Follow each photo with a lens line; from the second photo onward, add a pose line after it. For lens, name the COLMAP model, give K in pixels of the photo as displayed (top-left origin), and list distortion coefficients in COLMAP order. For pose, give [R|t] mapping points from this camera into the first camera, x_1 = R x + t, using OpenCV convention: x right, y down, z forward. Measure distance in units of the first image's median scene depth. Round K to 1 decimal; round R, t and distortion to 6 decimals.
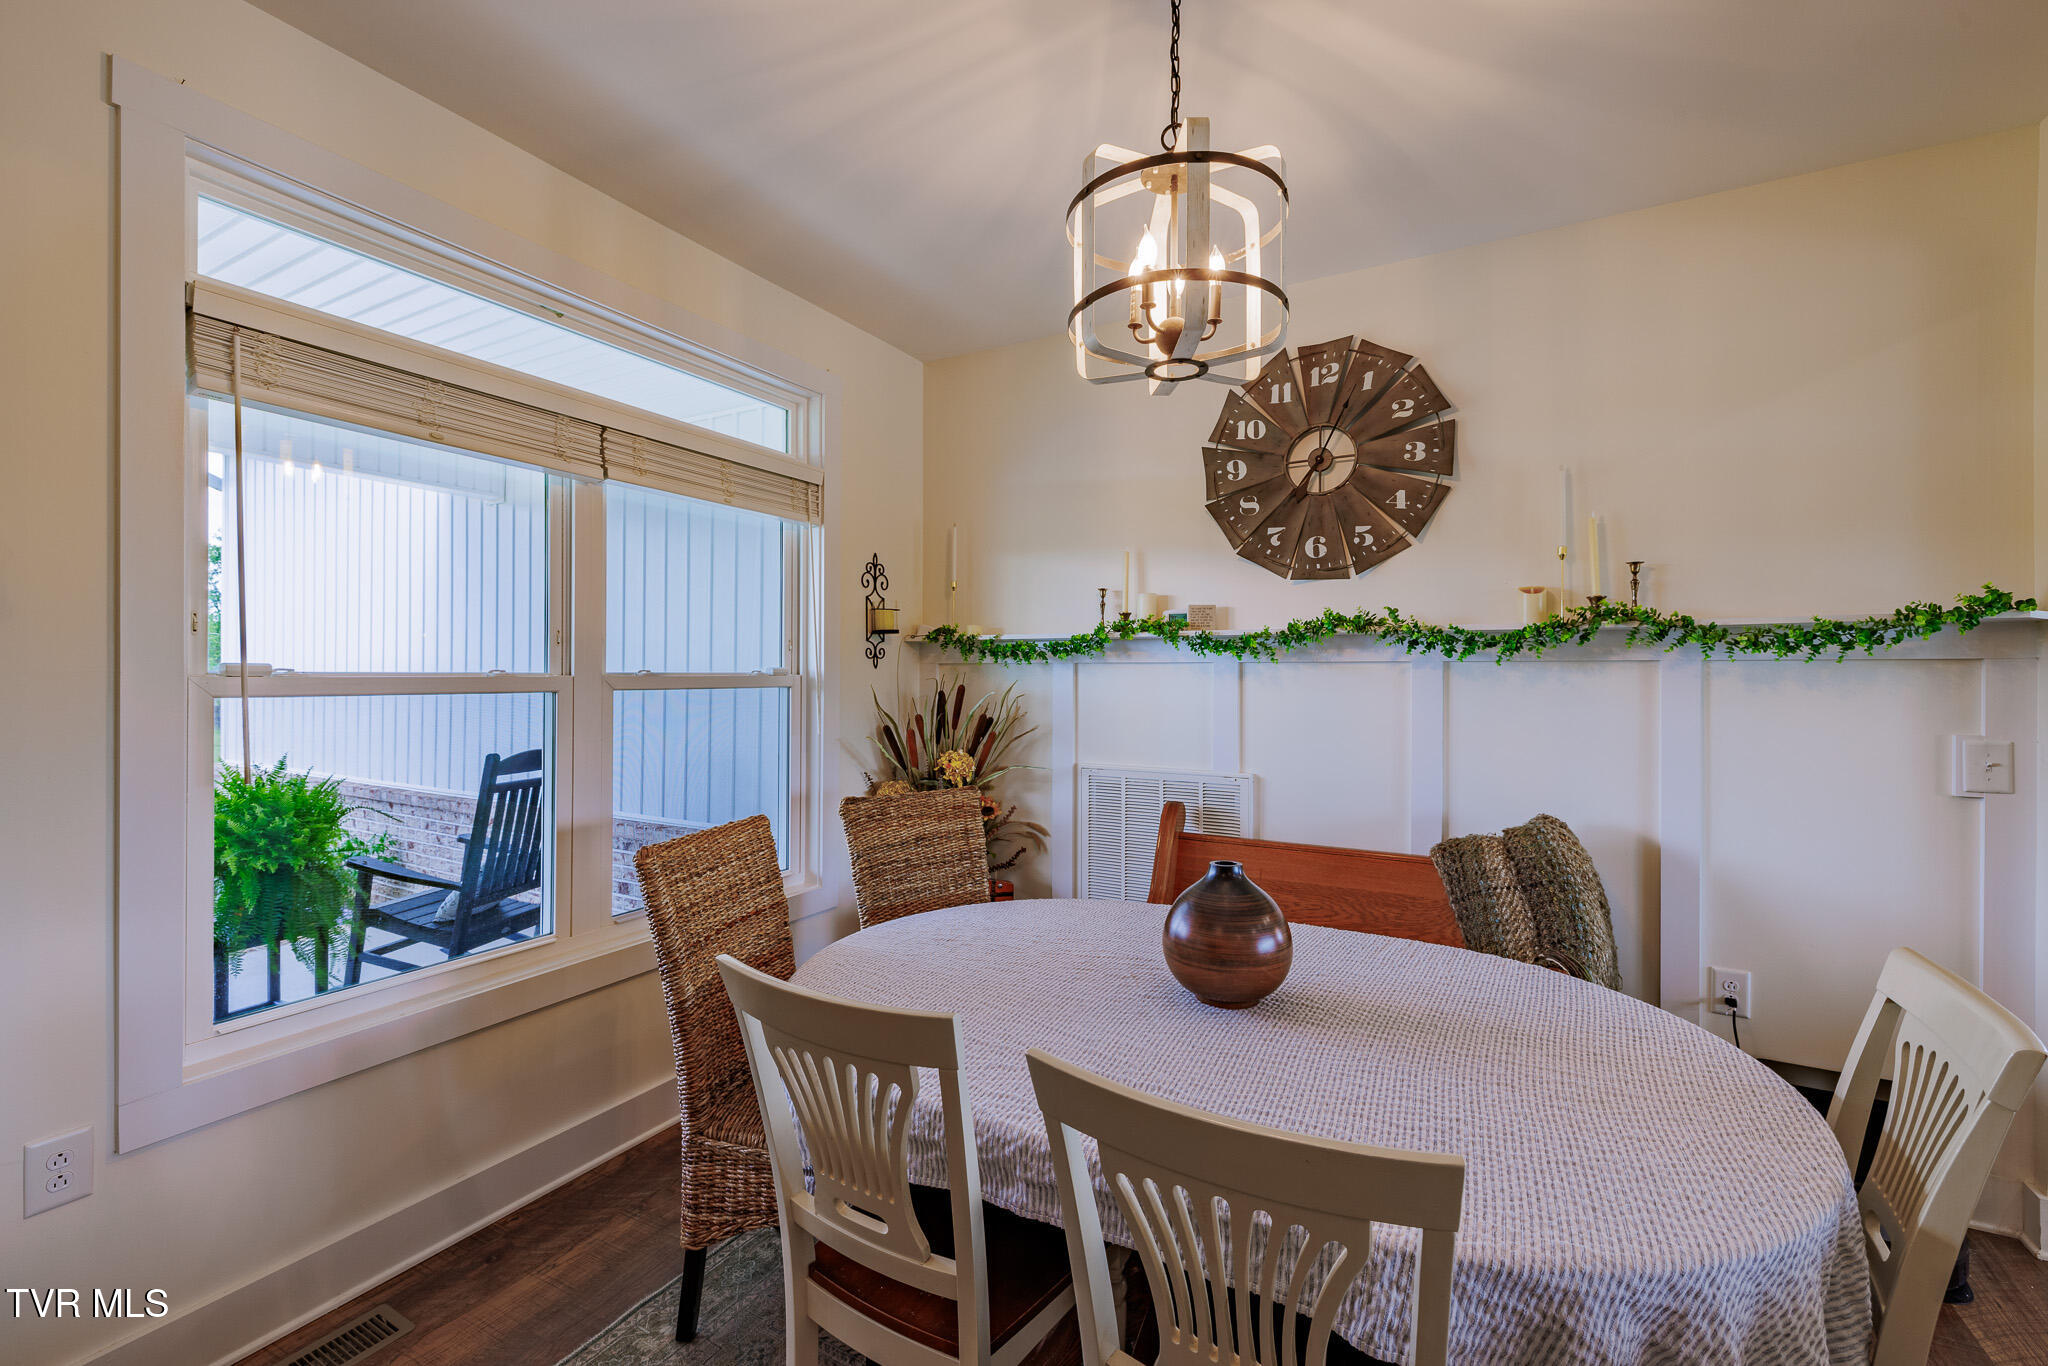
lens RADIAL K [[859.8, 0, 1017.2], [0, 859.8, 673.4], [0, 0, 1]] dist [-0.006304, 0.000805]
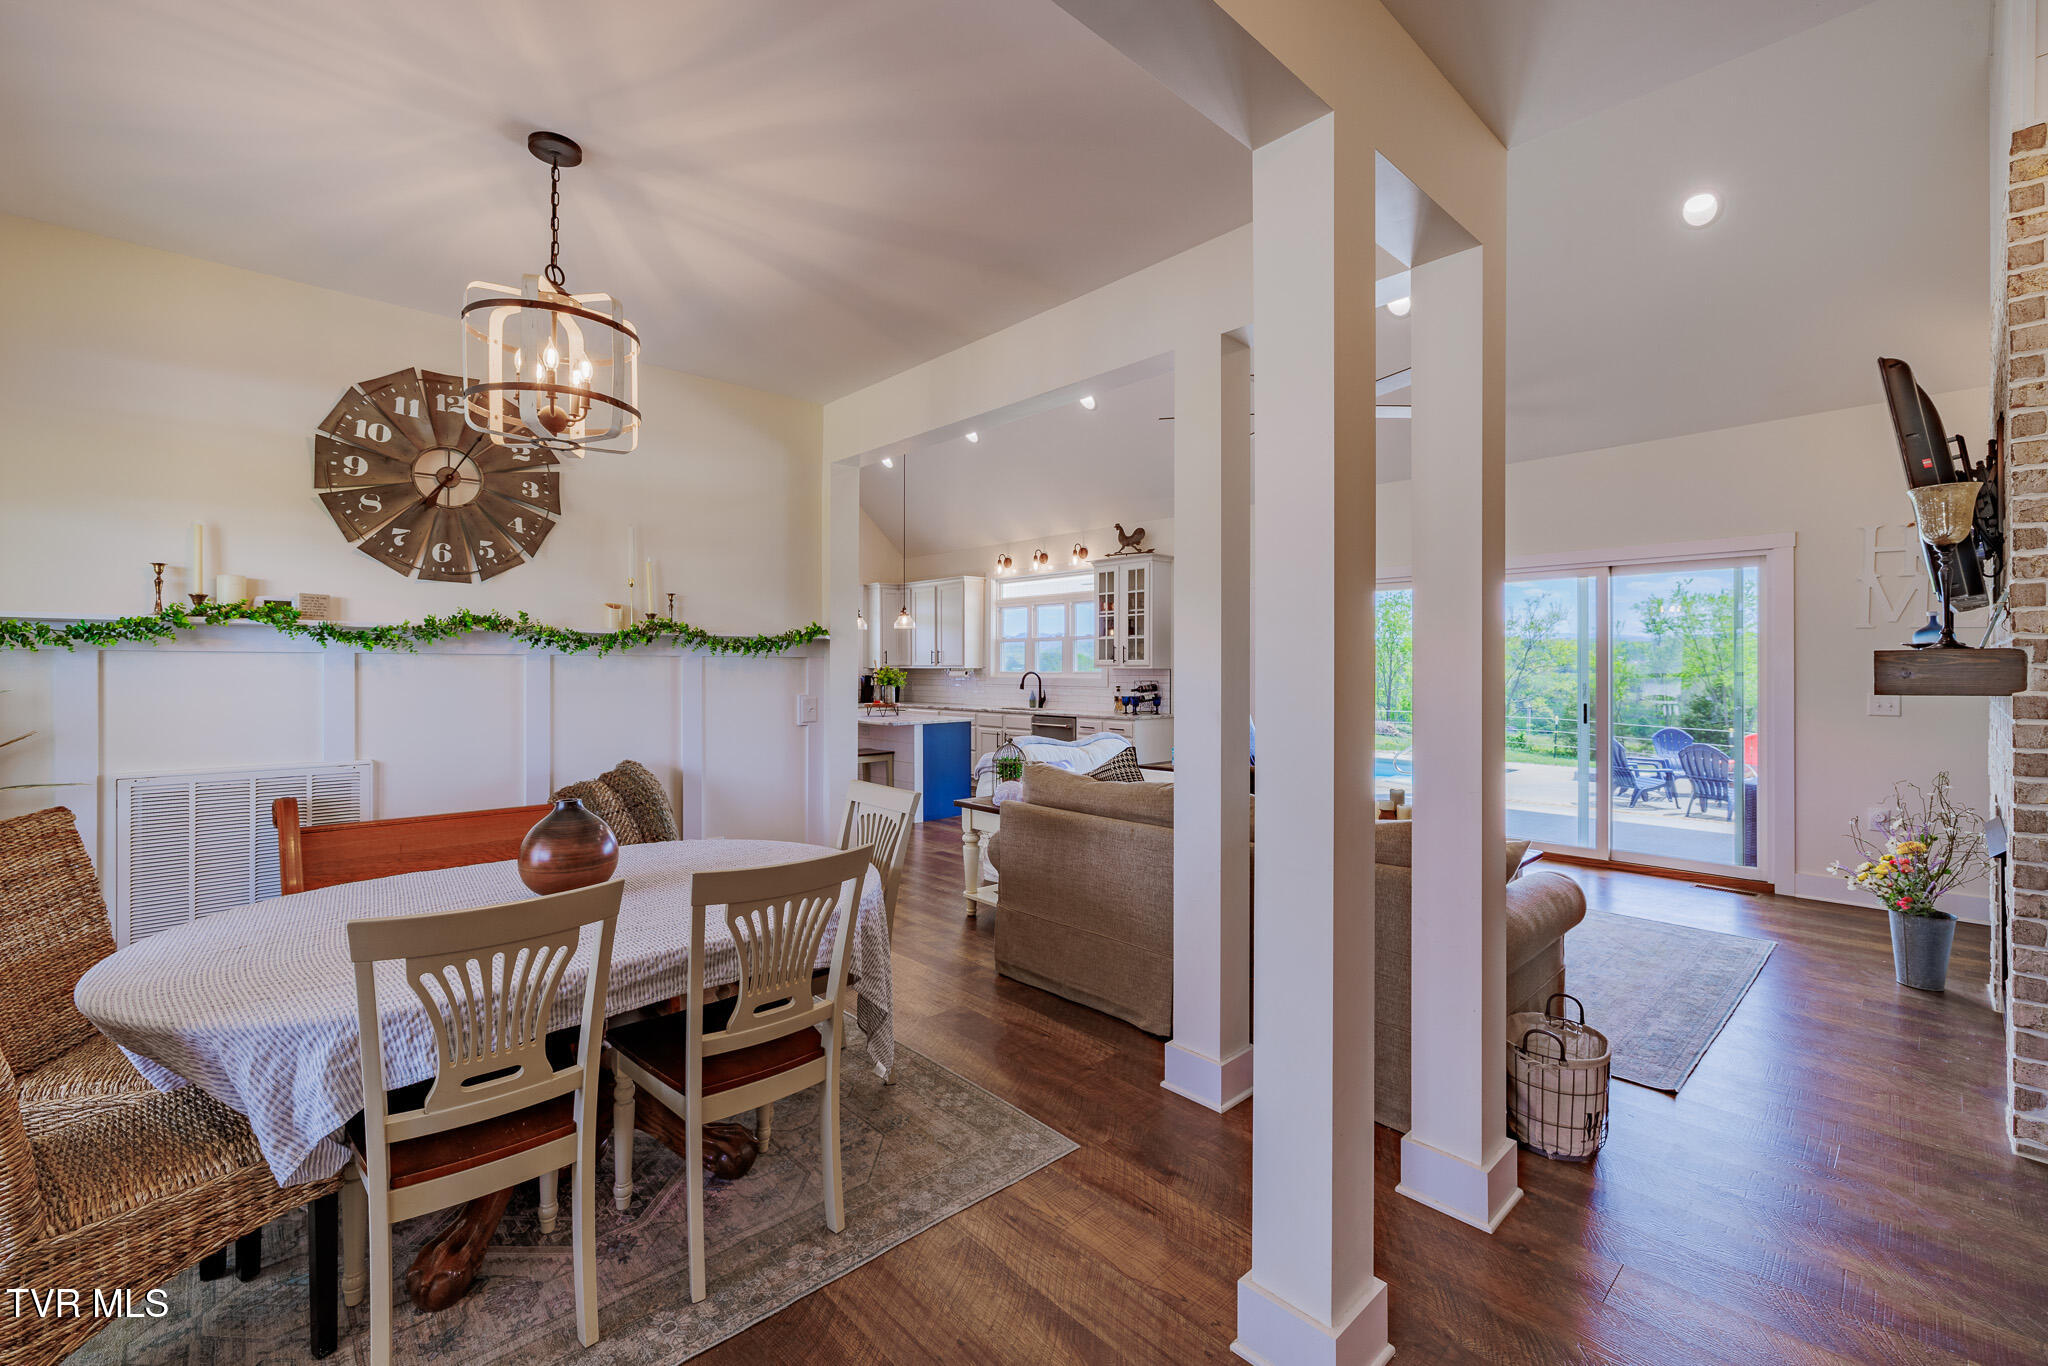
lens RADIAL K [[859.8, 0, 1025.5], [0, 859.8, 665.8], [0, 0, 1]] dist [-0.006304, 0.000805]
pose [[0.291701, -0.001287, 0.956509, -0.535691], [-0.001565, 0.999997, 0.001822, -0.000559], [-0.956508, -0.002028, 0.291698, -0.073588]]
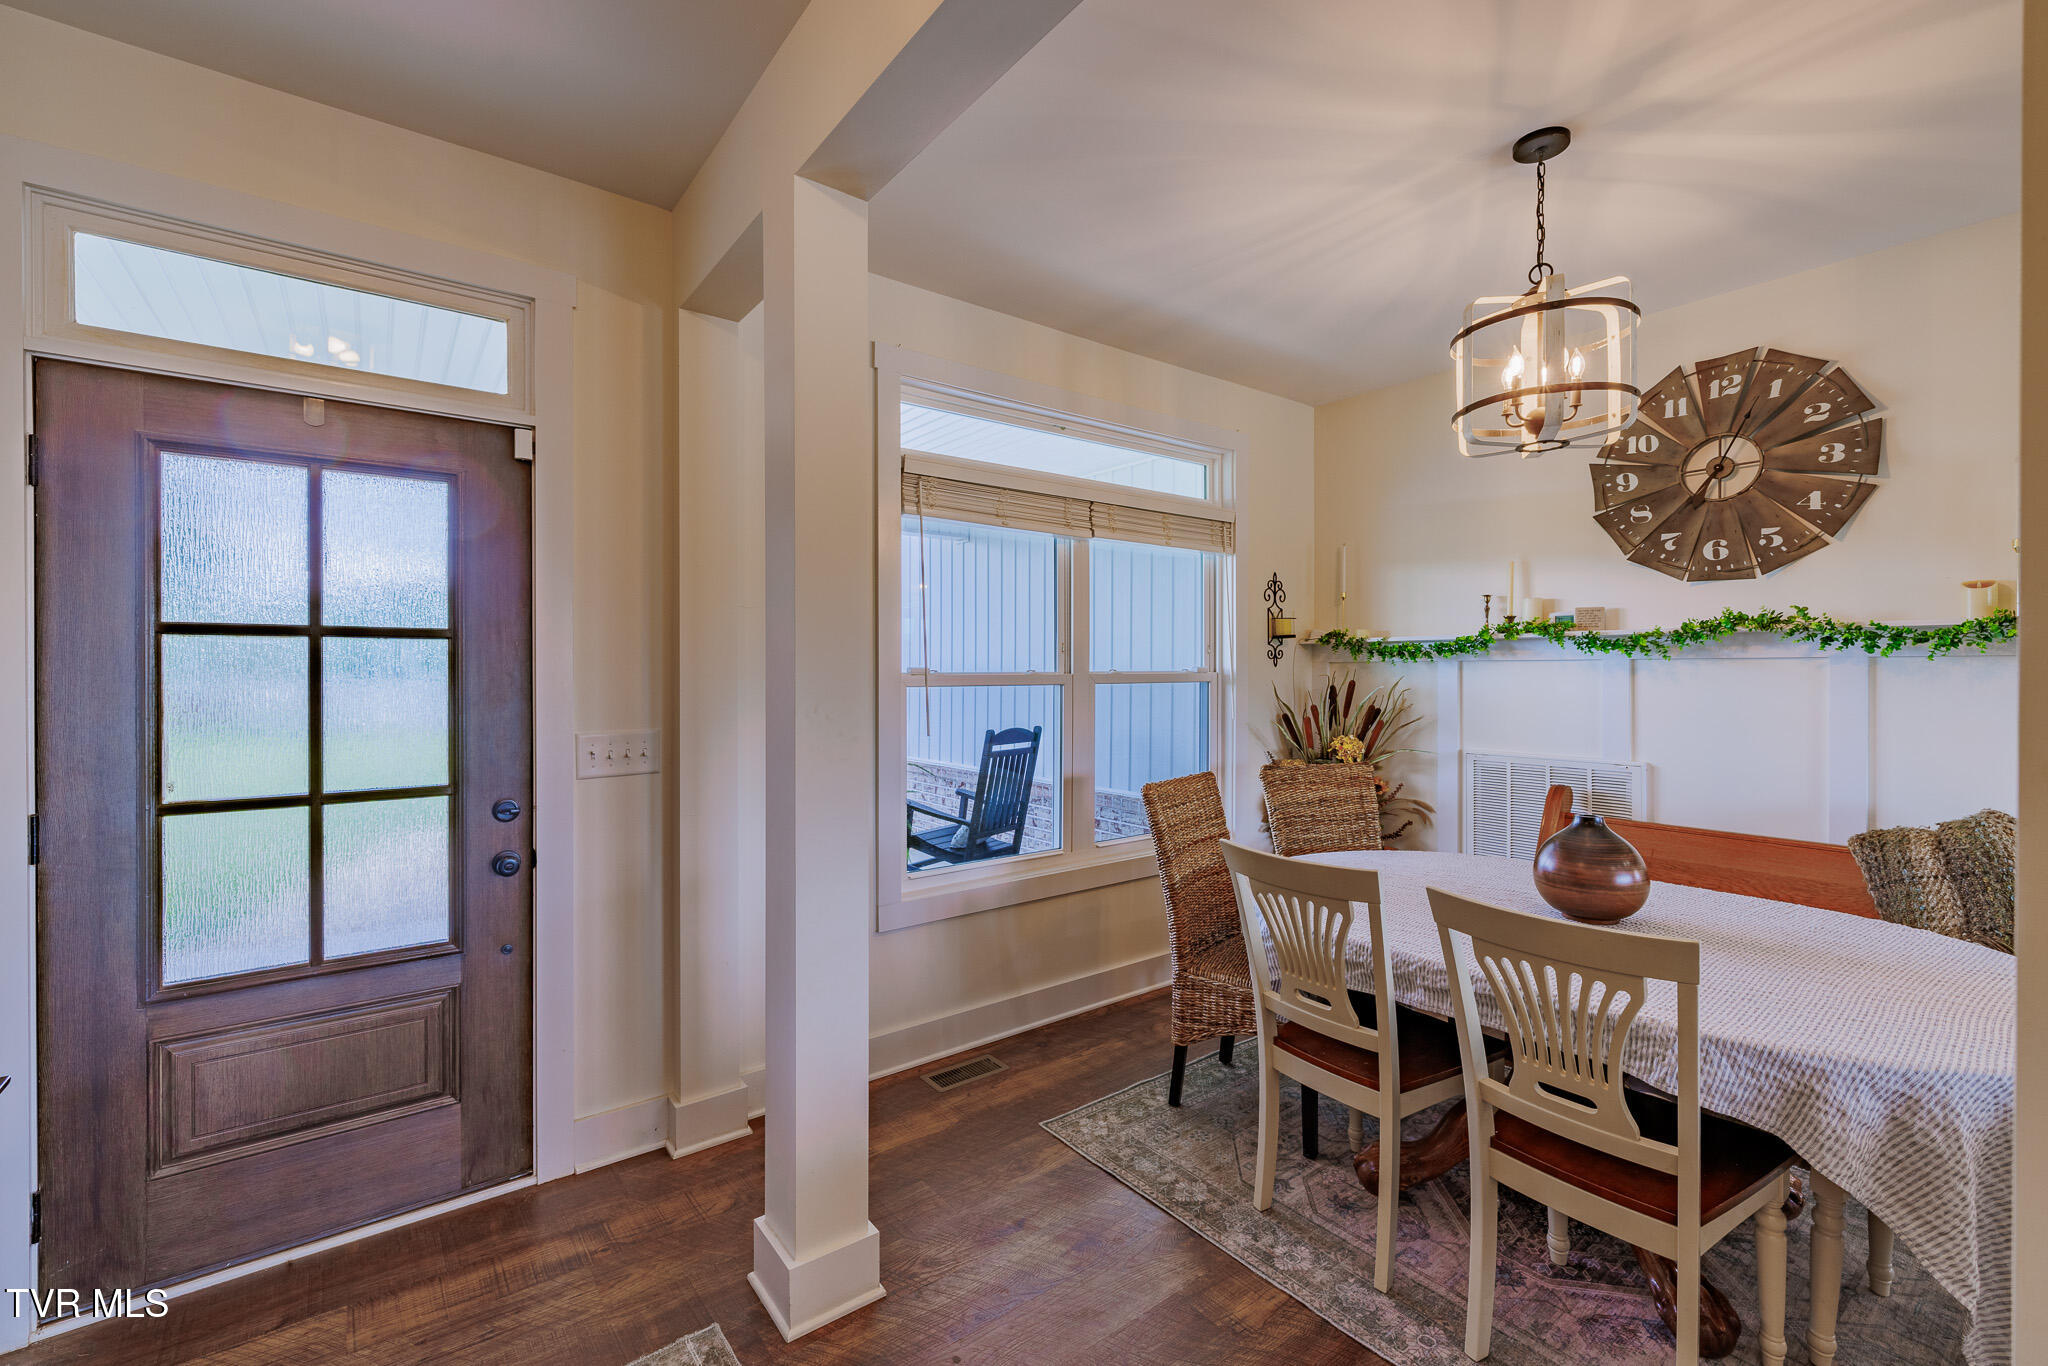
lens RADIAL K [[859.8, 0, 1000.1], [0, 859.8, 672.6], [0, 0, 1]] dist [-0.006304, 0.000805]
pose [[0.910494, -0.003489, -0.413508, -0.020506], [0.004741, 0.999987, 0.002002, -0.002274], [0.413496, -0.003783, 0.910498, -0.341377]]
